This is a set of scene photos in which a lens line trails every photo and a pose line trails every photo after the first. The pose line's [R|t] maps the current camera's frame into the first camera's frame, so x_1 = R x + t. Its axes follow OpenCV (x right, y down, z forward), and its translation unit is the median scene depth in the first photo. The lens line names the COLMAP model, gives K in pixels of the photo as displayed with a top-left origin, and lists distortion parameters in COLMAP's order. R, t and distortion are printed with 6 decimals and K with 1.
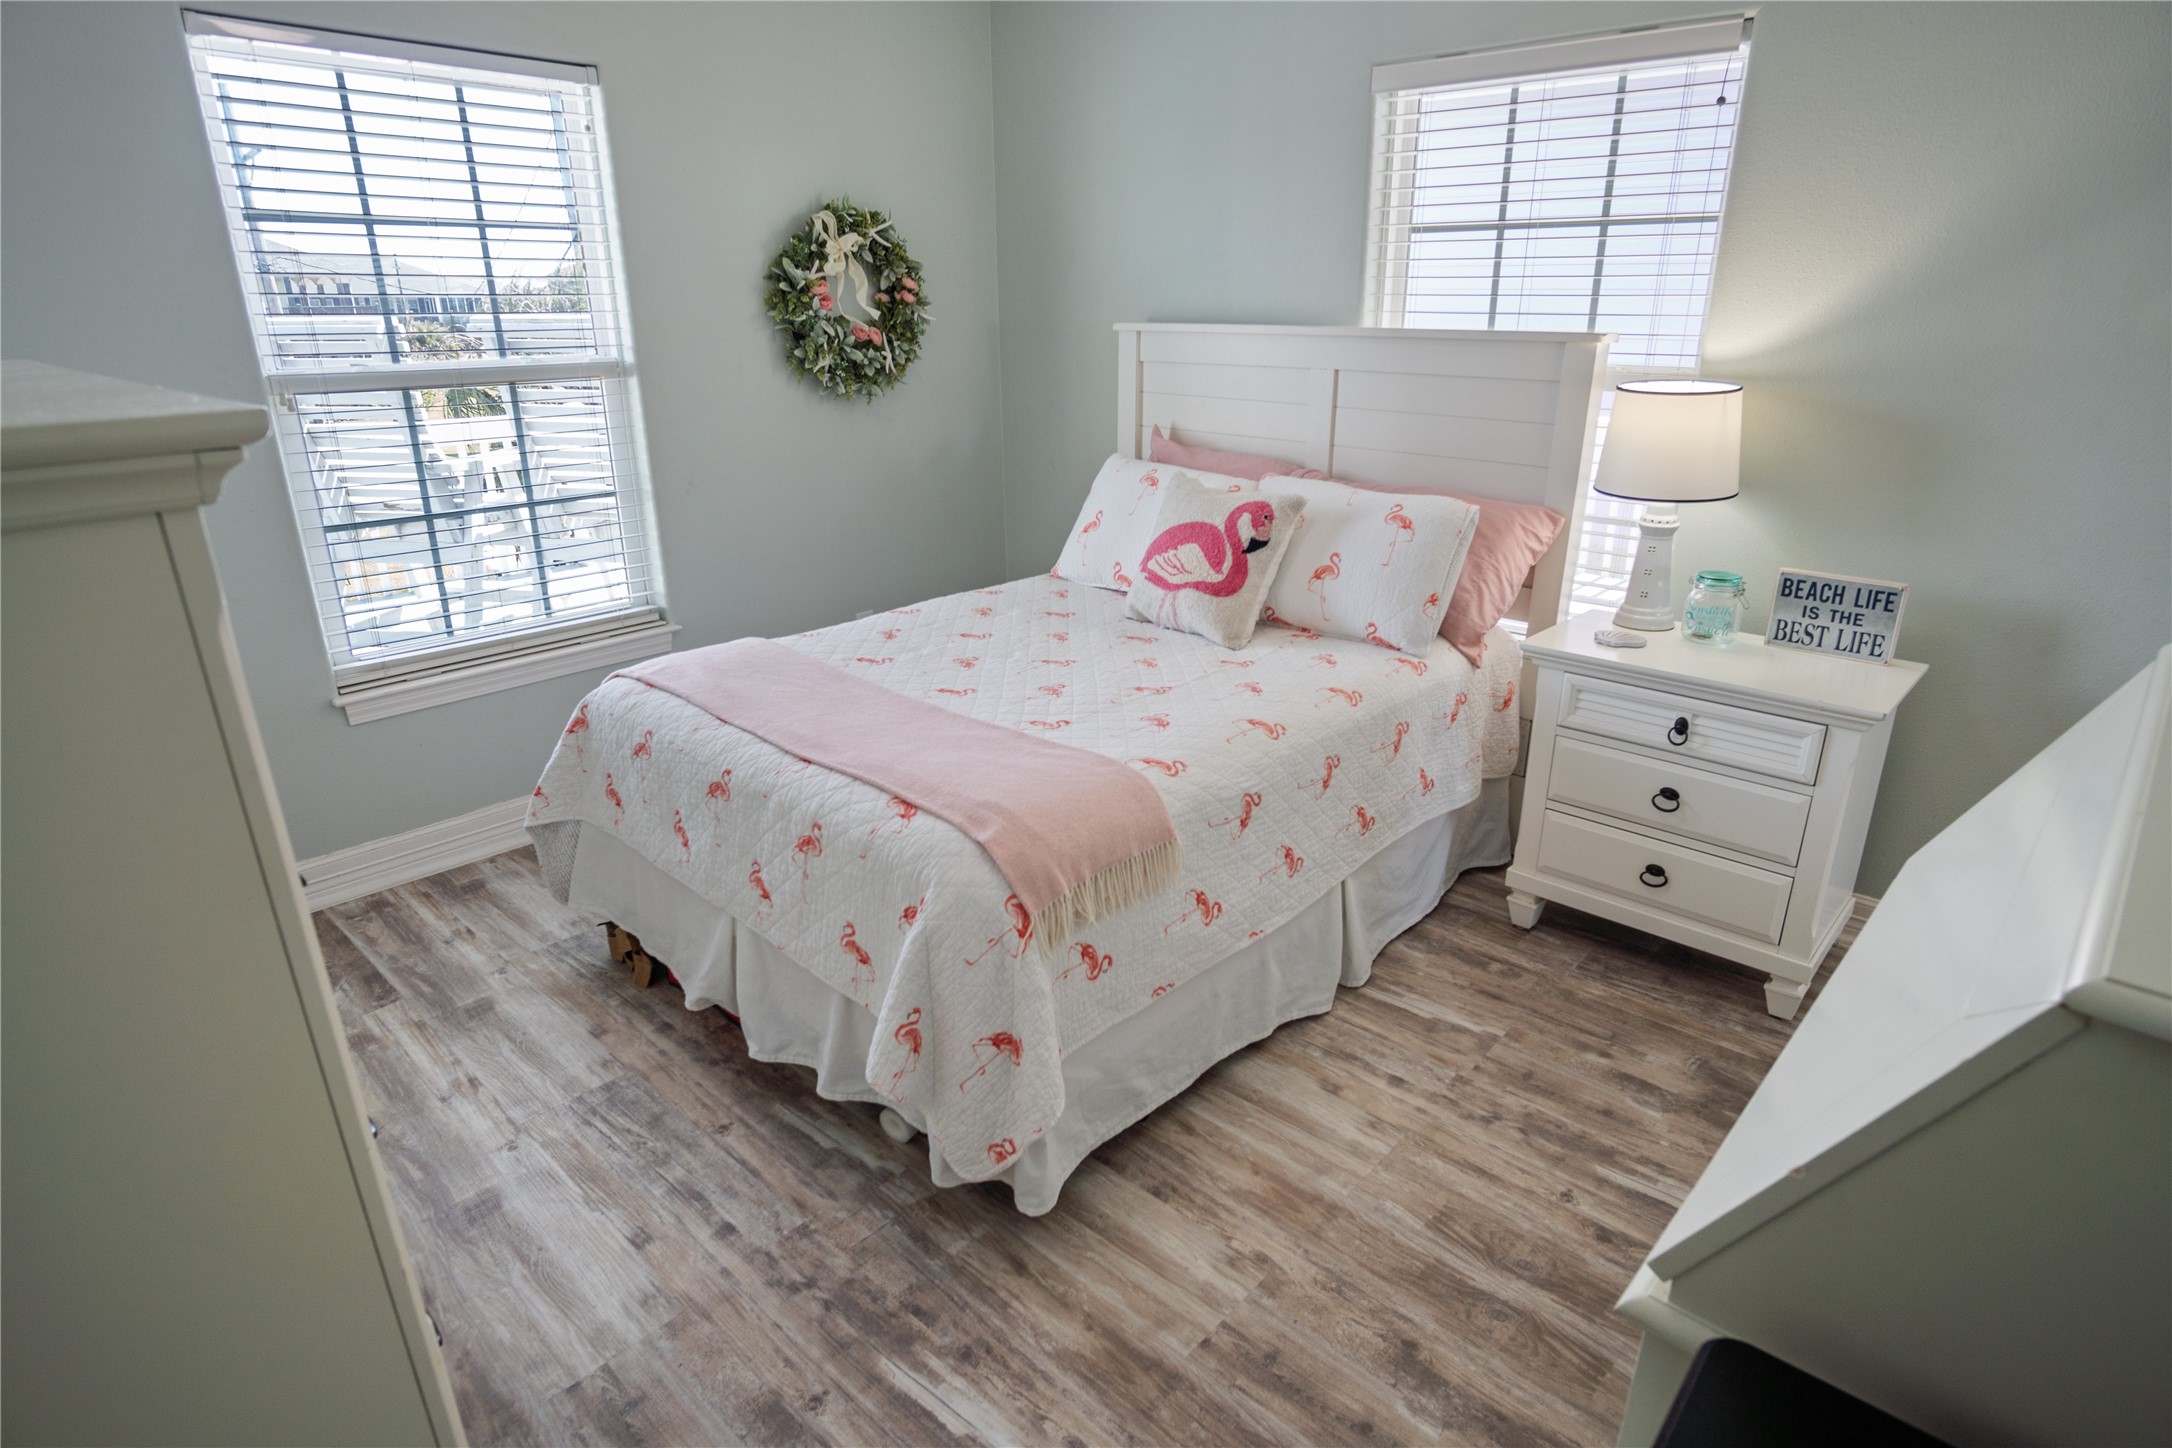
lens RADIAL K [[1159.3, 0, 1089.2], [0, 1159.3, 726.8], [0, 0, 1]] dist [-0.036607, 0.010953]
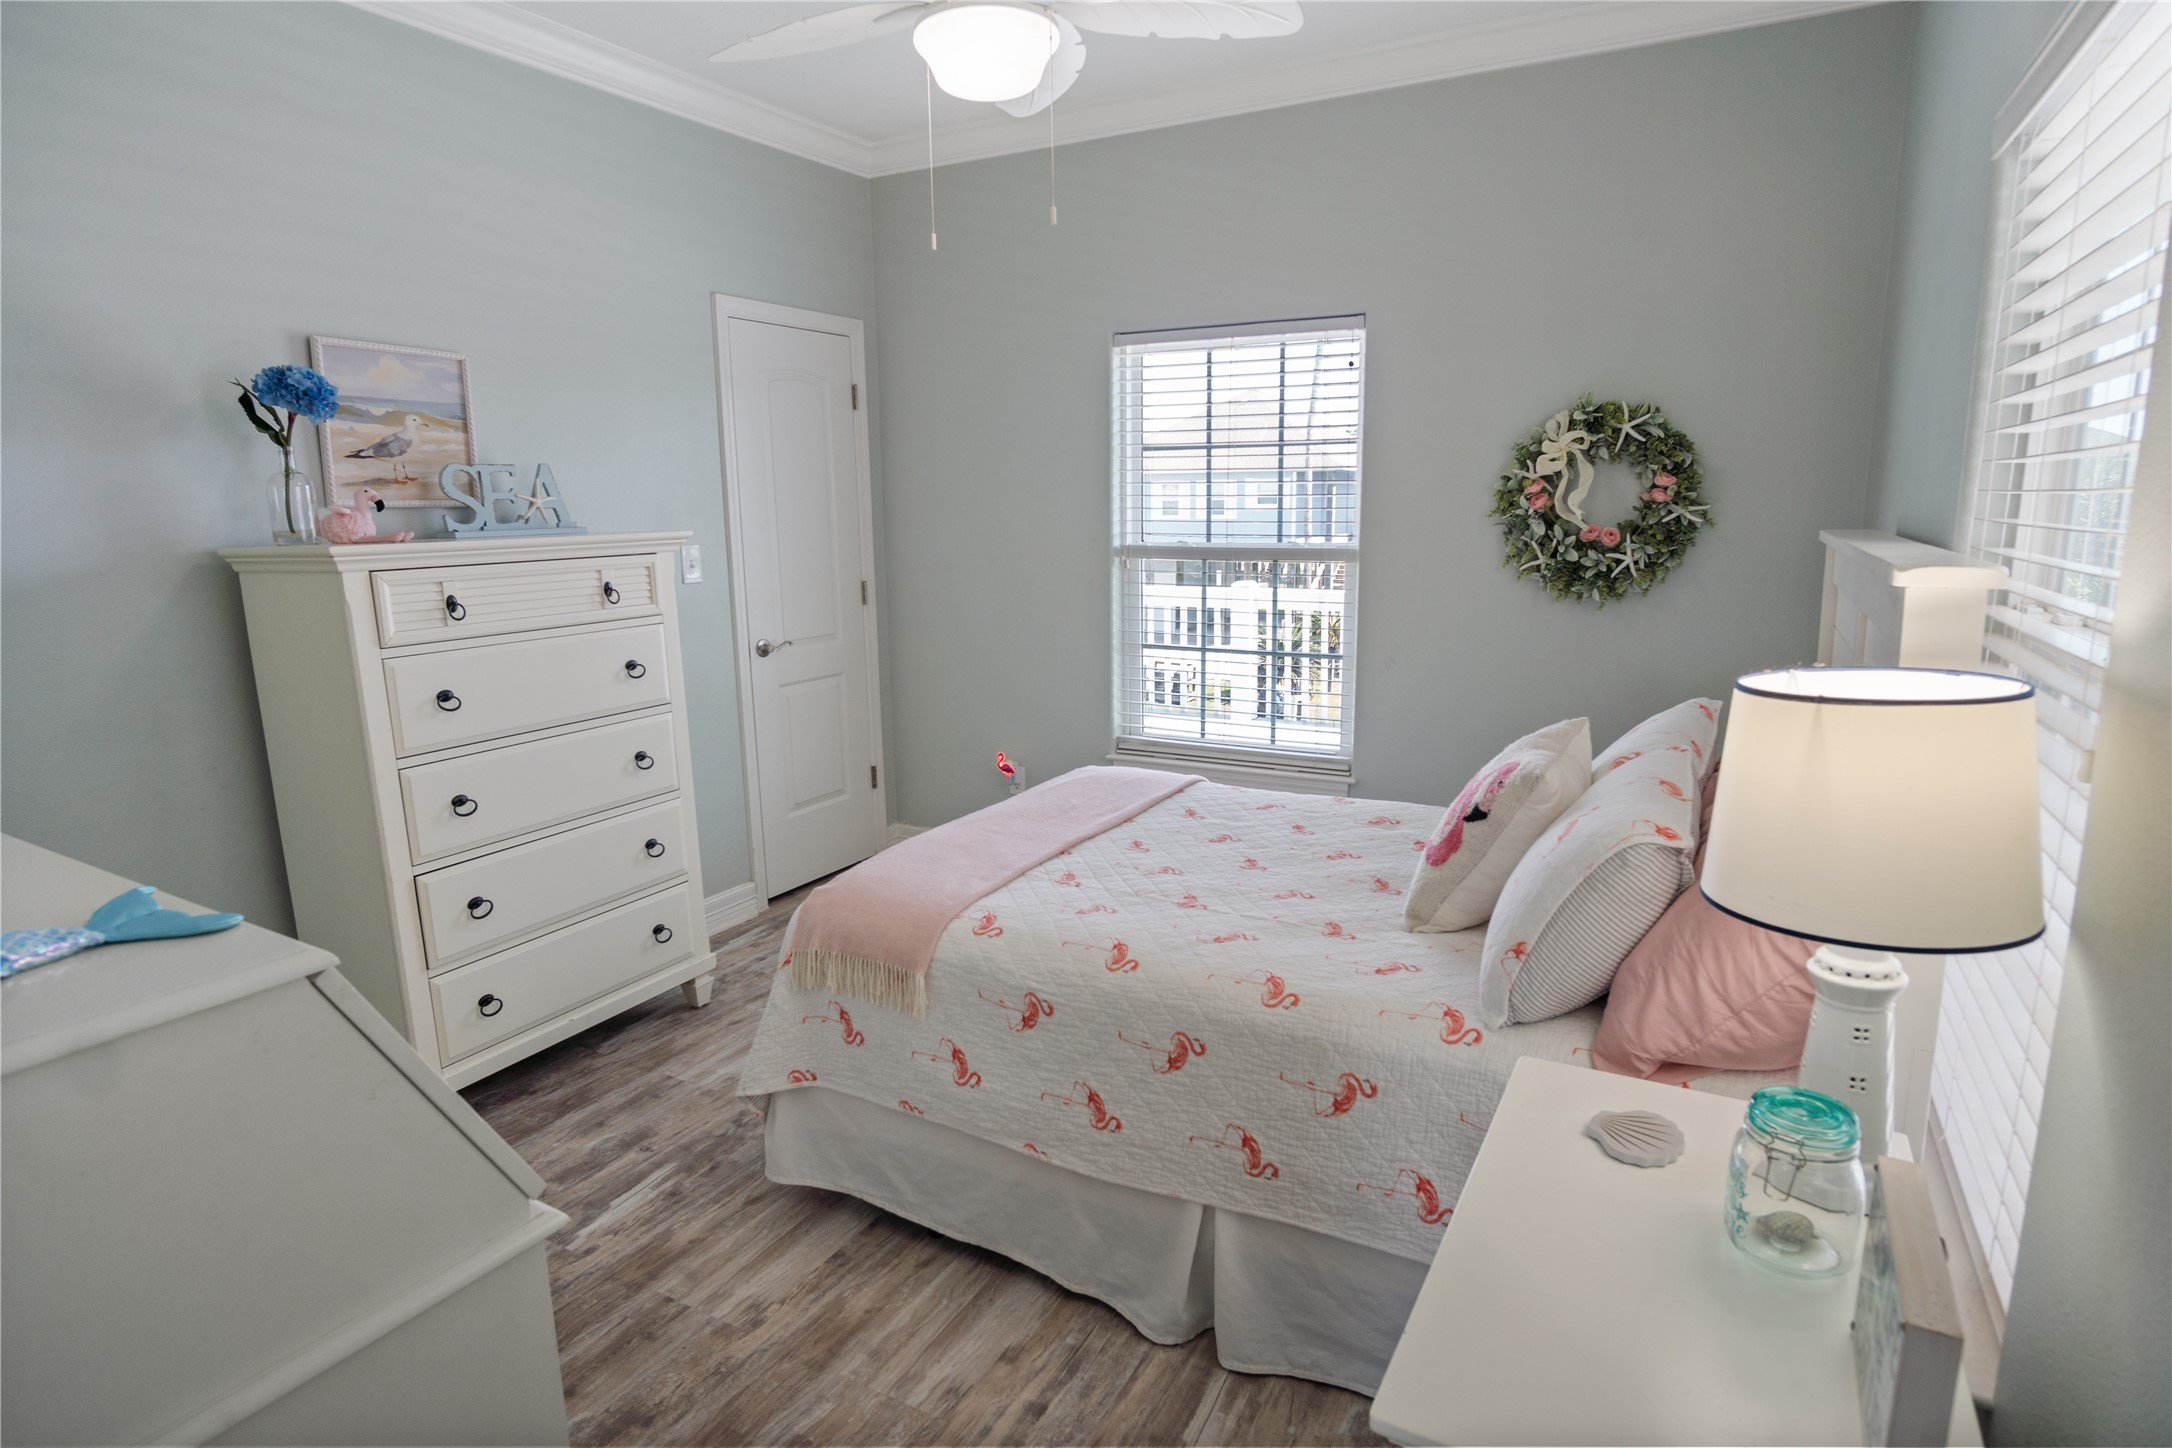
lens RADIAL K [[1159.3, 0, 1089.2], [0, 1159.3, 726.8], [0, 0, 1]] dist [-0.036607, 0.010953]
pose [[0.243935, 0.184989, -0.951985, 0.941993], [-0.324977, 0.940475, 0.099481, -0.242616], [0.913721, 0.285107, 0.289532, 0.635087]]
